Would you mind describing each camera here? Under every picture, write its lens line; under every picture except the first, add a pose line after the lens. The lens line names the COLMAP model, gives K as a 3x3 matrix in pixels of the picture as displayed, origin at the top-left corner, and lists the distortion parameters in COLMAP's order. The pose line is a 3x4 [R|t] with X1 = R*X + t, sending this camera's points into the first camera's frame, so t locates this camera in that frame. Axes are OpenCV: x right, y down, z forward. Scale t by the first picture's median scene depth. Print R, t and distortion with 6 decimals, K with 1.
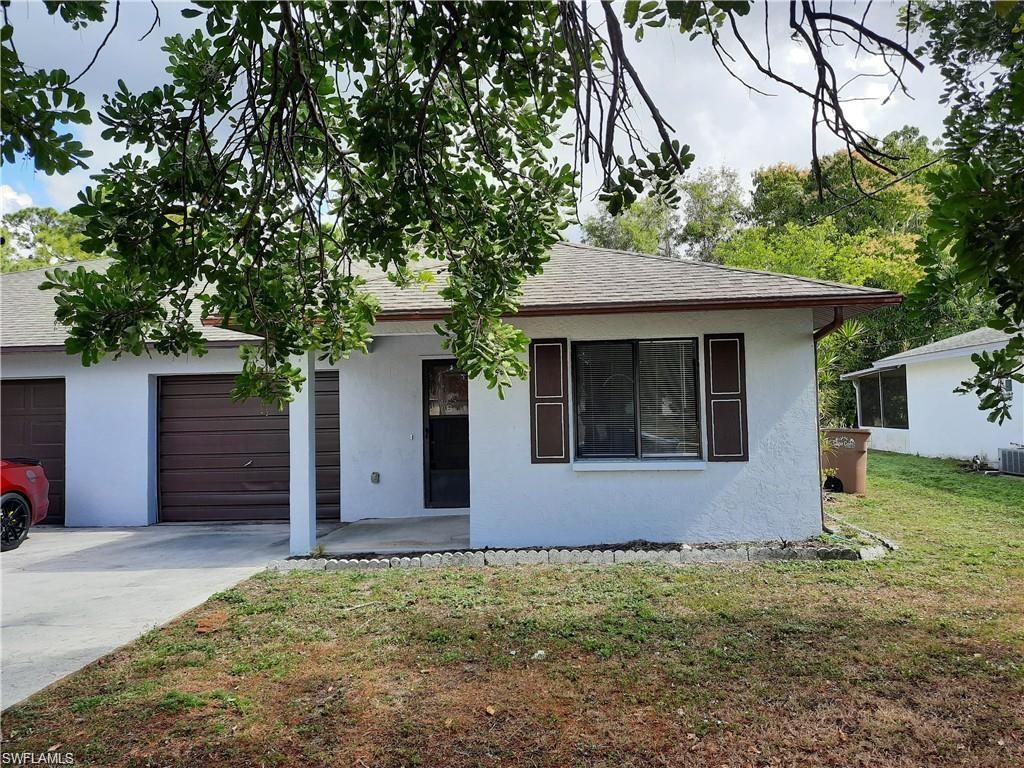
lens RADIAL K [[769.0, 0, 514.5], [0, 769.0, 376.9], [0, 0, 1]] dist [0.046250, -0.033108]
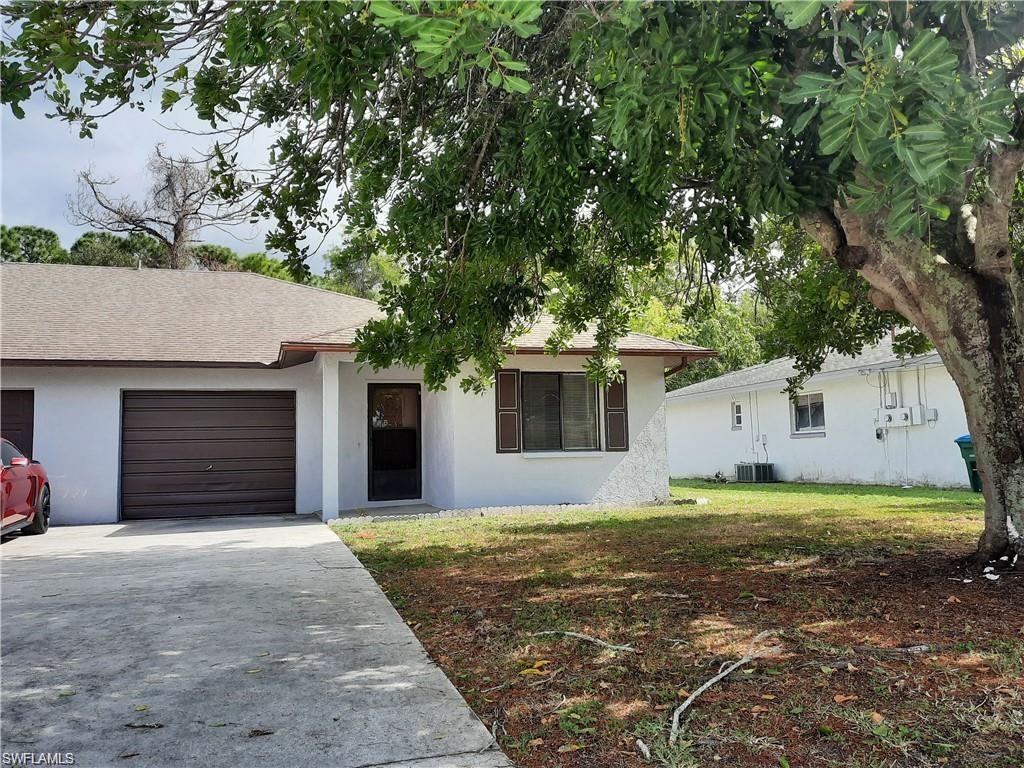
lens RADIAL K [[895.4, 0, 533.5], [0, 895.4, 386.1], [0, 0, 1]] dist [0.084545, -0.100088]
pose [[0.926362, 0.031638, 0.375304, -0.553622], [-0.014607, 0.998734, -0.048139, 0.064559], [-0.376351, 0.039112, 0.925651, -0.612326]]
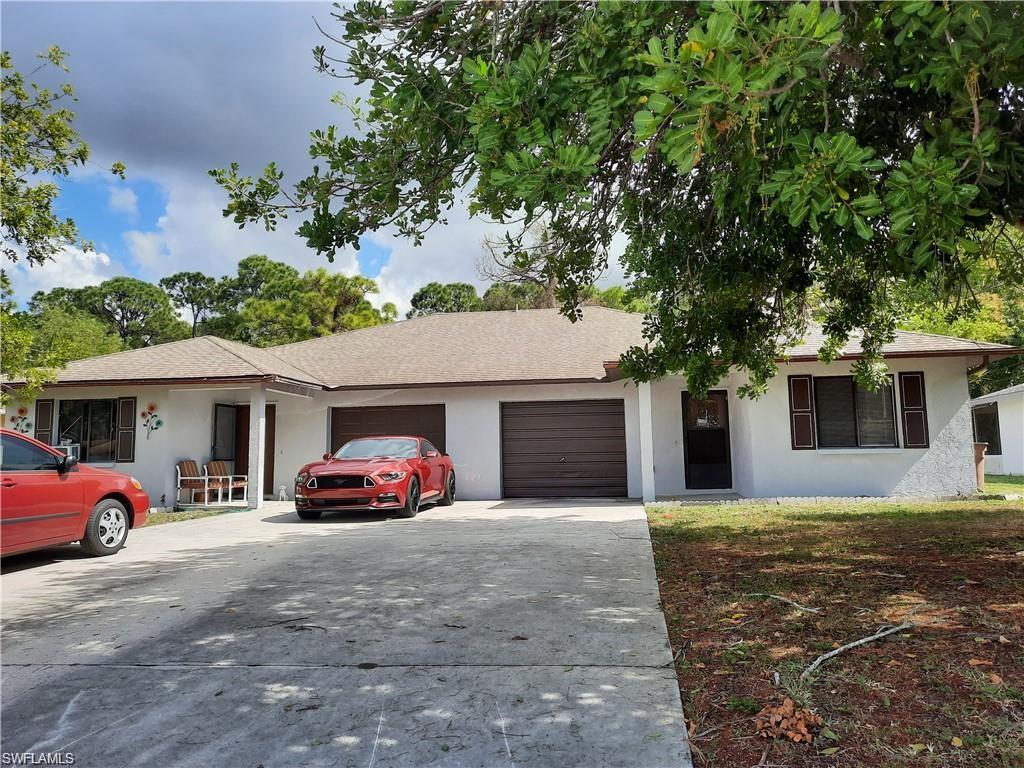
lens RADIAL K [[769.0, 0, 511.5], [0, 769.0, 379.3], [0, 0, 1]] dist [0.046250, -0.033108]
pose [[0.998094, -0.002009, -0.061685, -0.476555], [-0.001754, 0.998143, -0.060897, 0.062518], [0.061693, 0.060889, 0.996236, -0.709981]]
